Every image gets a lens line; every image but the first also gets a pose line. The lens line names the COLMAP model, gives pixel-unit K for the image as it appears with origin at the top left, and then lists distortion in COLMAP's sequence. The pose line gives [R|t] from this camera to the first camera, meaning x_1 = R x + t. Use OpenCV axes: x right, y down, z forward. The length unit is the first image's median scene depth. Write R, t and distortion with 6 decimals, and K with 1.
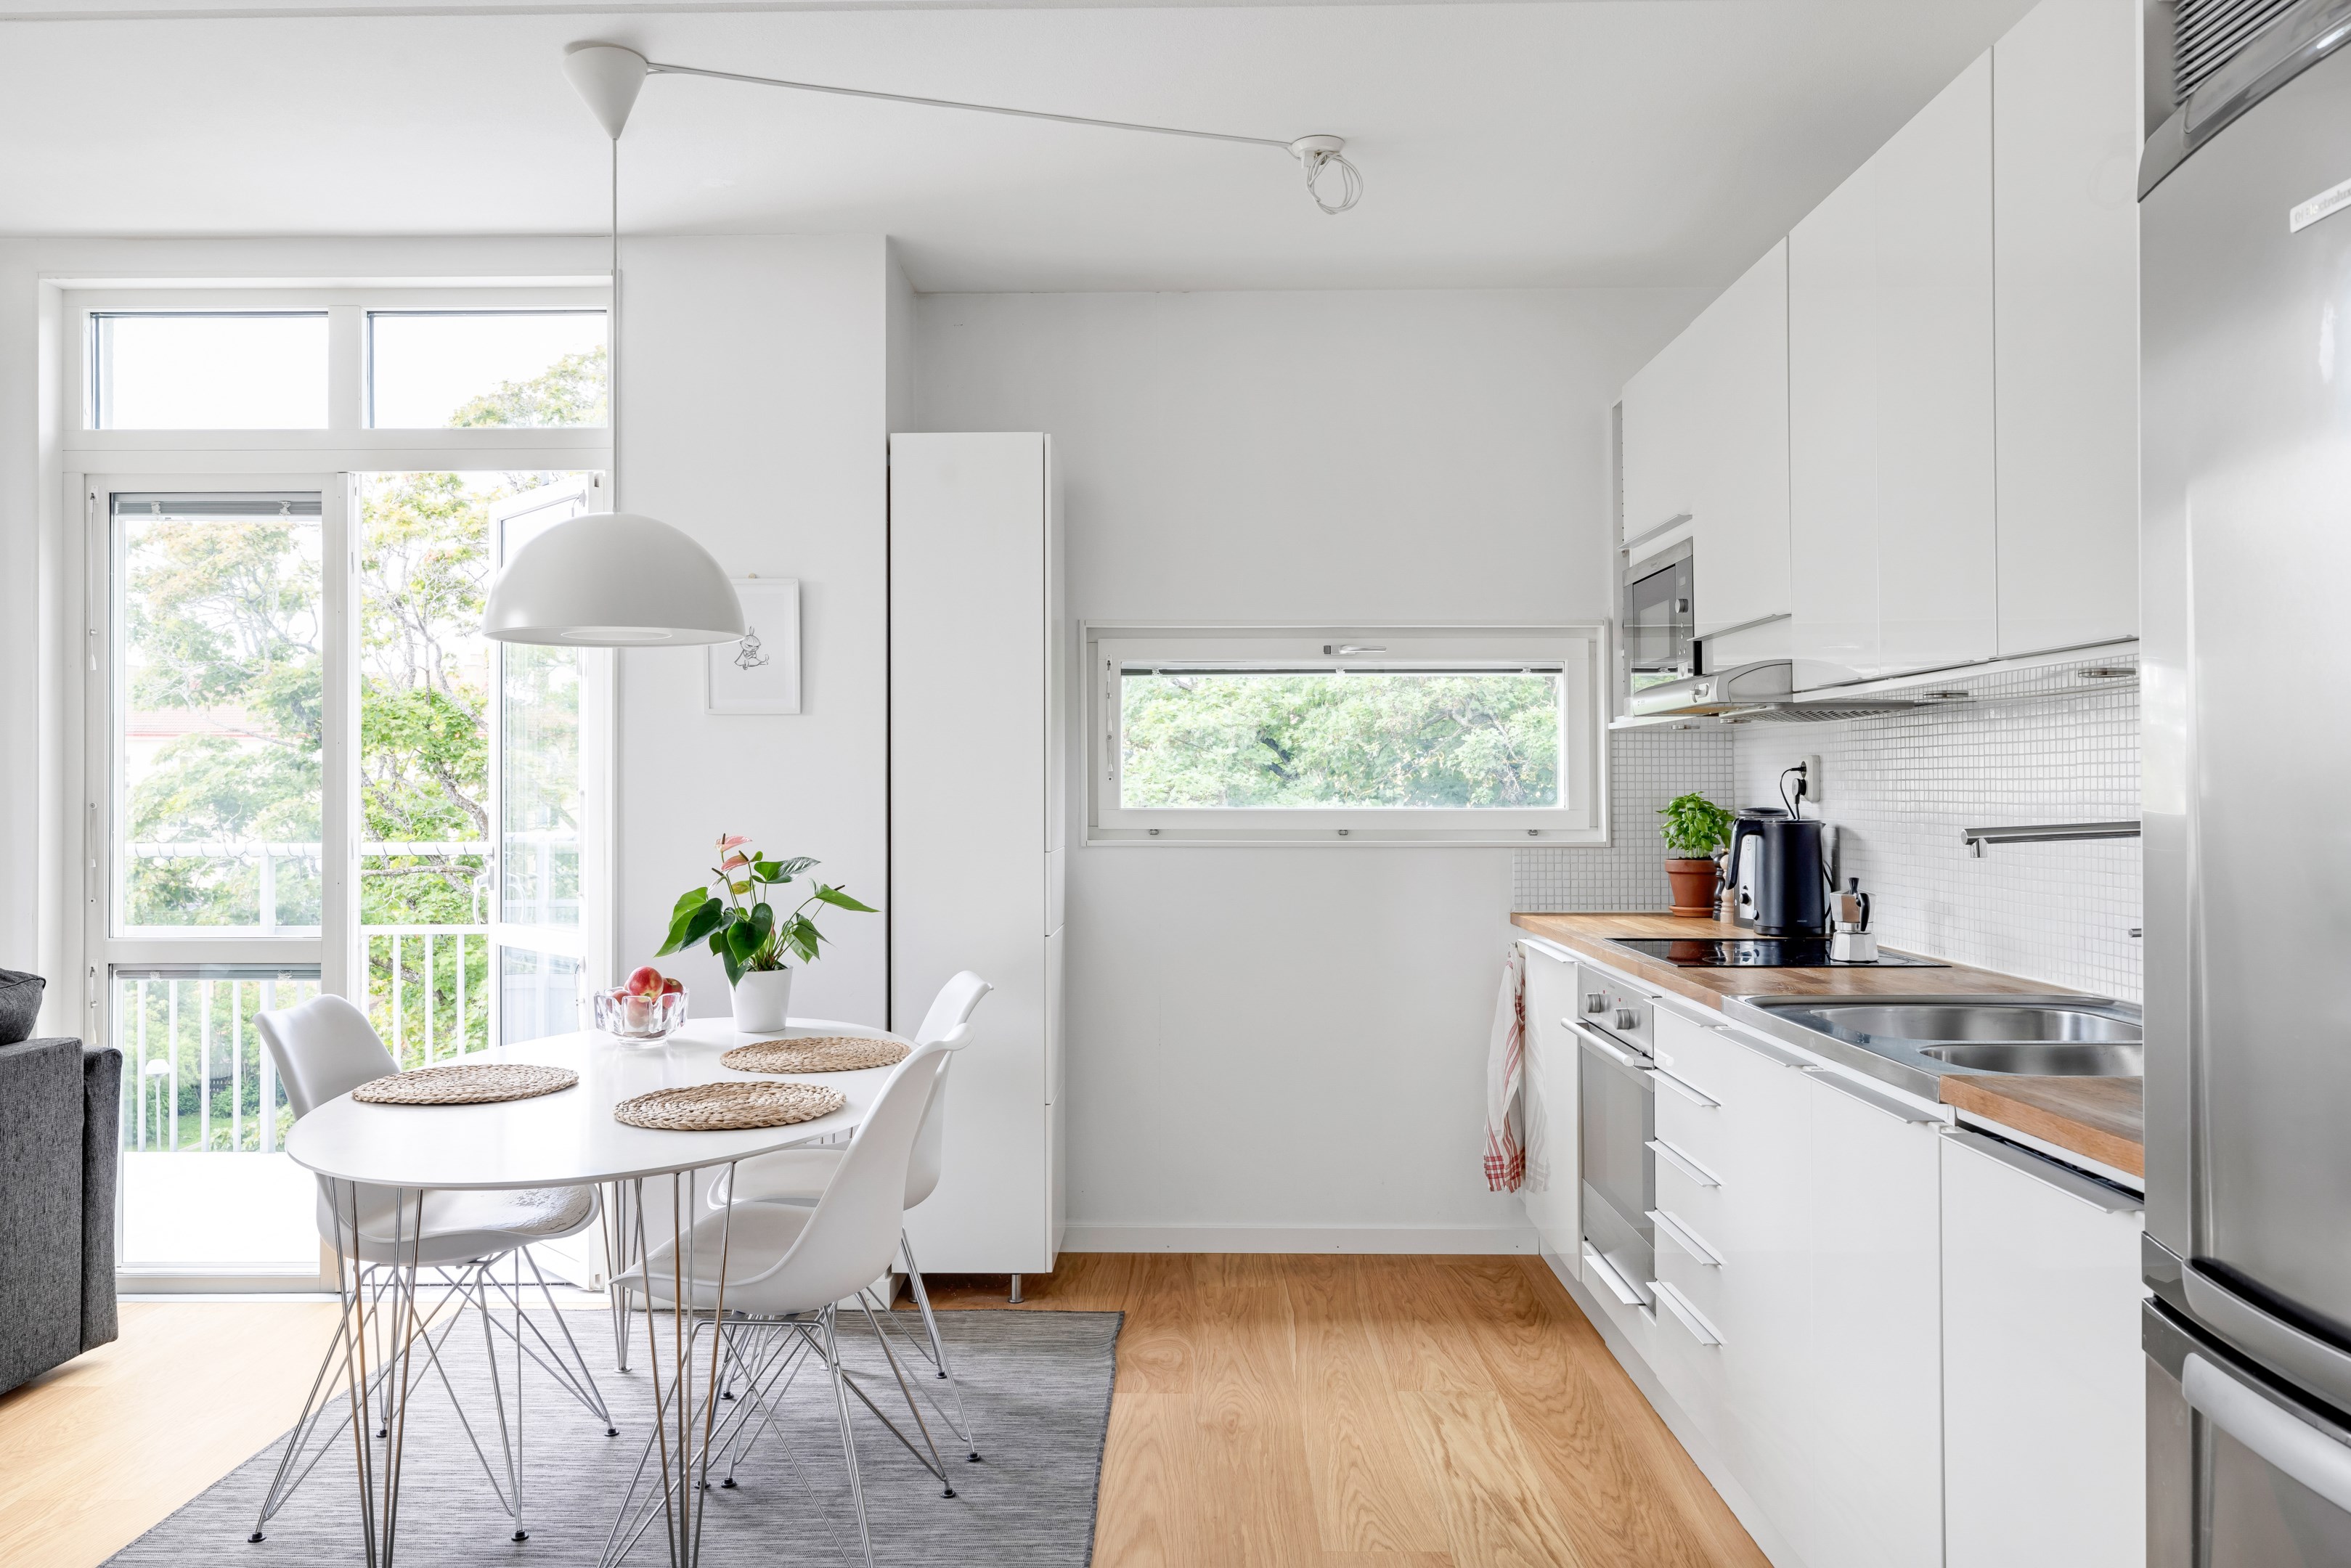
lens RADIAL K [[1724.5, 0, 1171.0], [0, 1724.5, 773.9], [0, 0, 1]] dist [-0.004694, 0.001556]
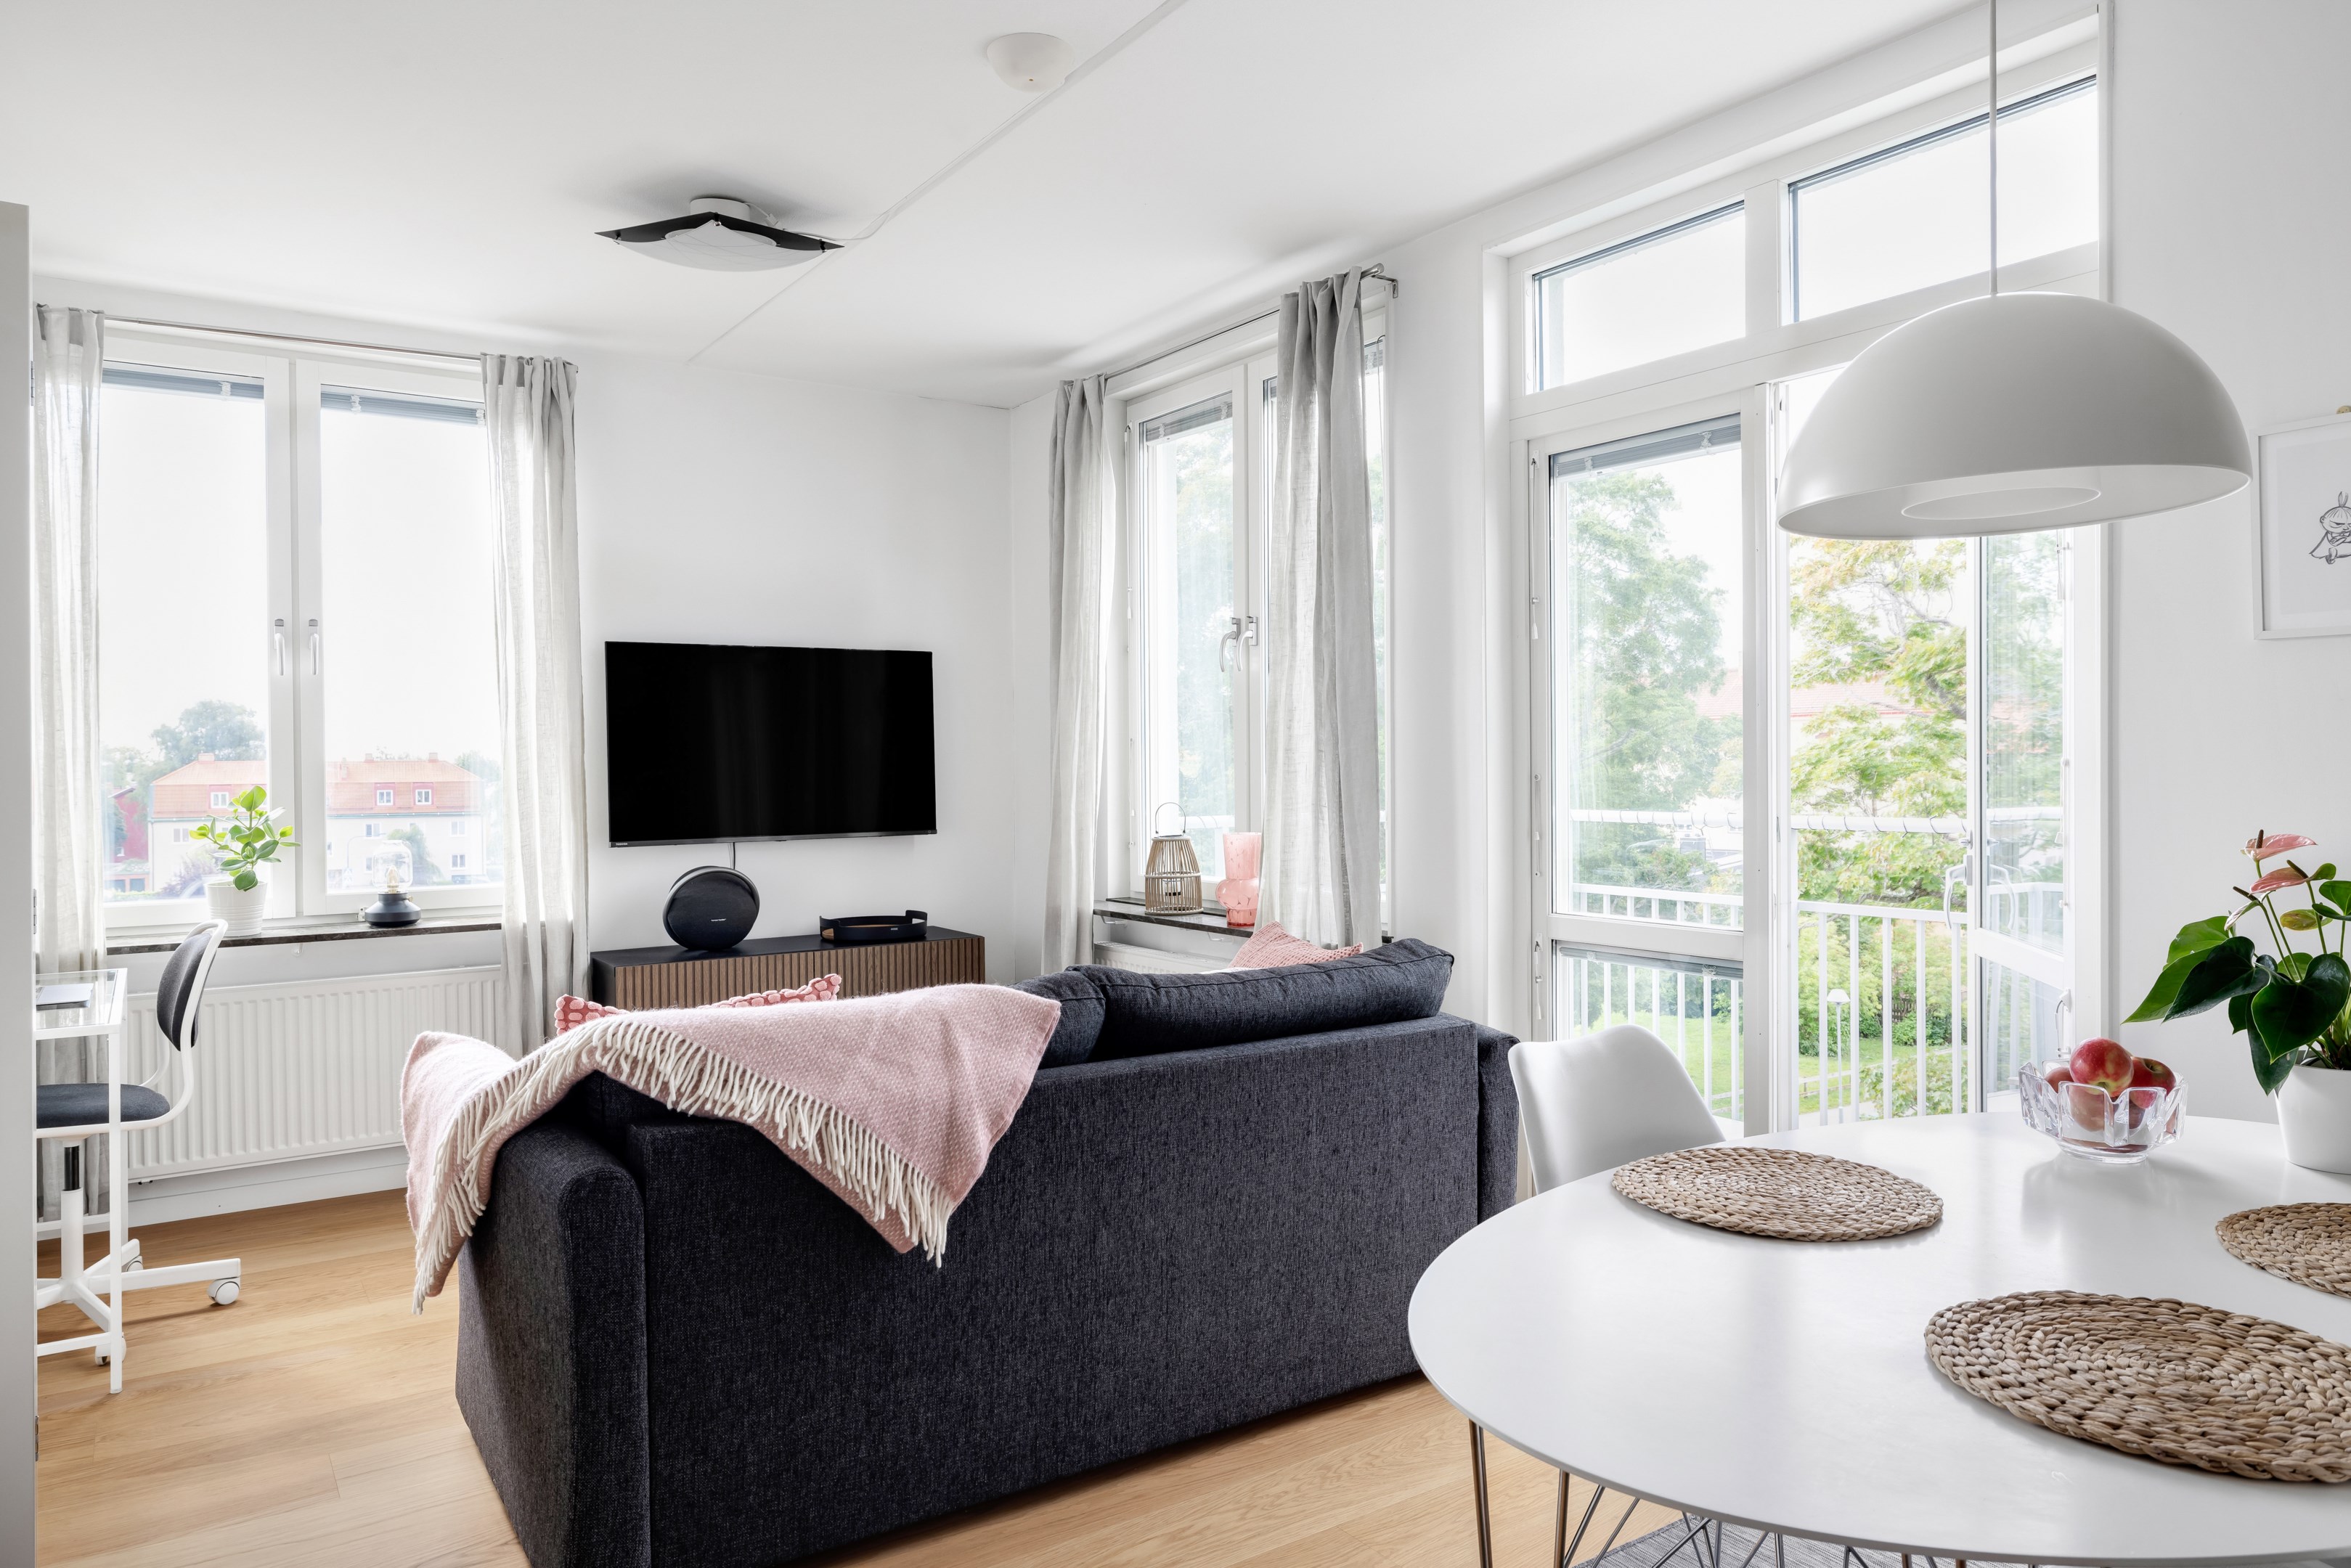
lens RADIAL K [[1514.8, 0, 1159.4], [0, 1514.8, 767.9], [0, 0, 1]] dist [-0.009855, 0.005565]
pose [[0.566551, 0.000272, -0.824027, -0.036930], [0.012492, 0.999882, 0.008918, 0.002955], [0.823932, -0.015347, 0.566481, 0.333248]]
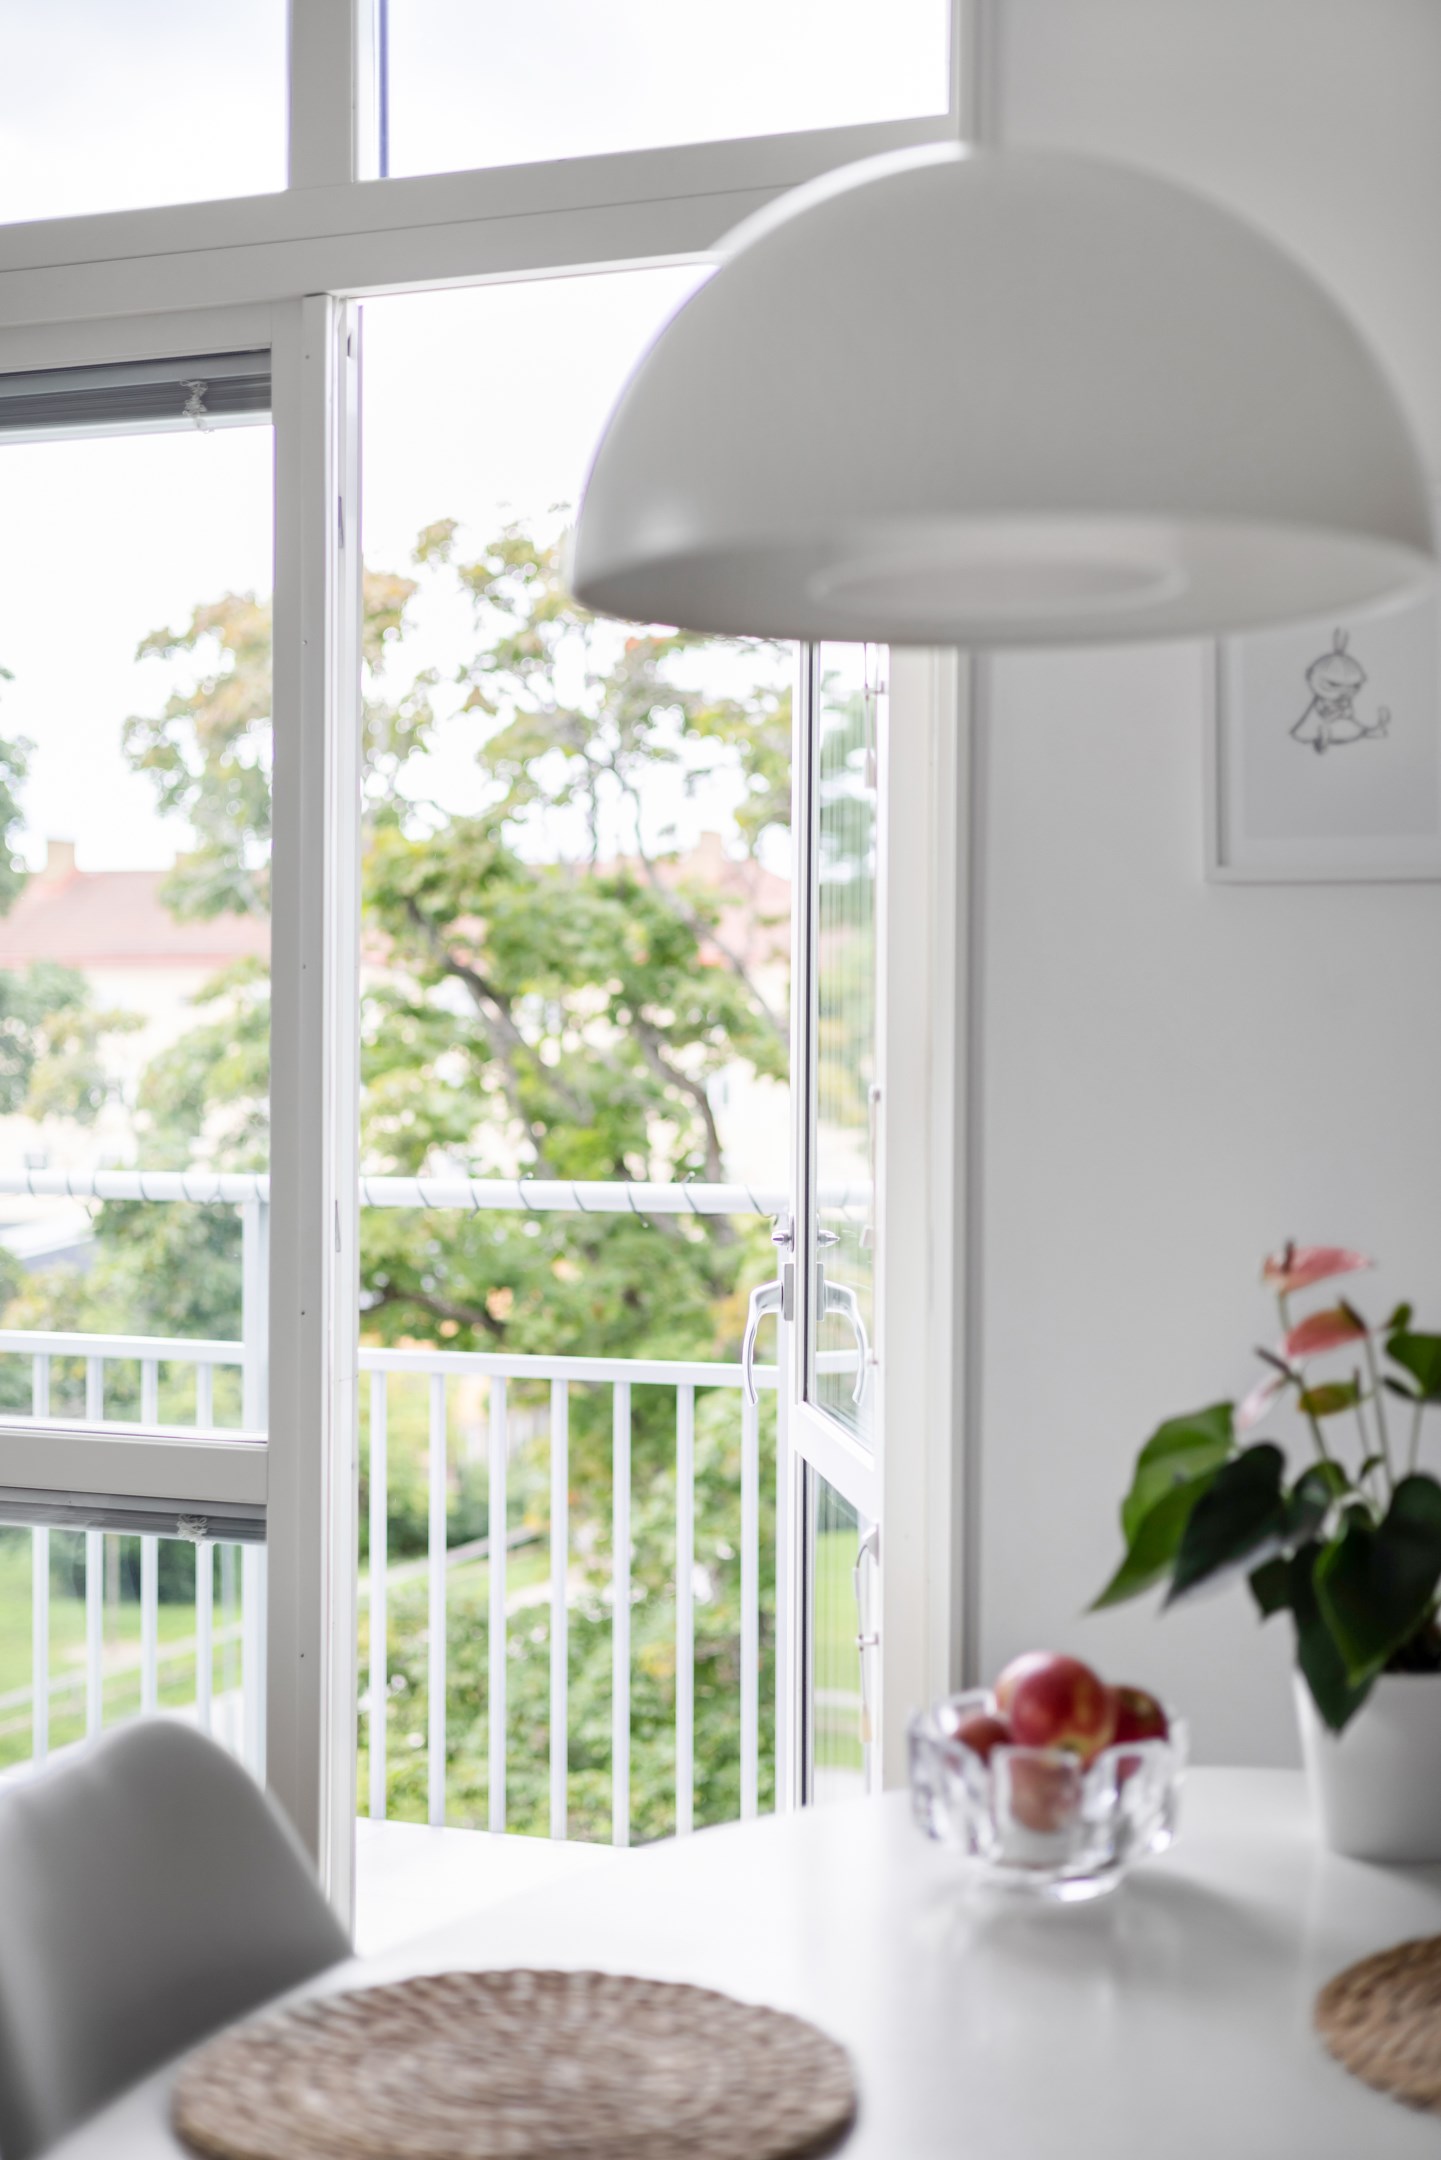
lens RADIAL K [[3019.3, 0, 714.9], [0, 3019.3, 1095.6], [0, 0, 1]] dist [0.072519, 0.000000]
pose [[0.927863, 0.012145, -0.372723, -0.127201], [-0.003219, 0.999693, 0.024562, -0.005618], [0.372907, -0.021590, 0.927617, 0.371716]]
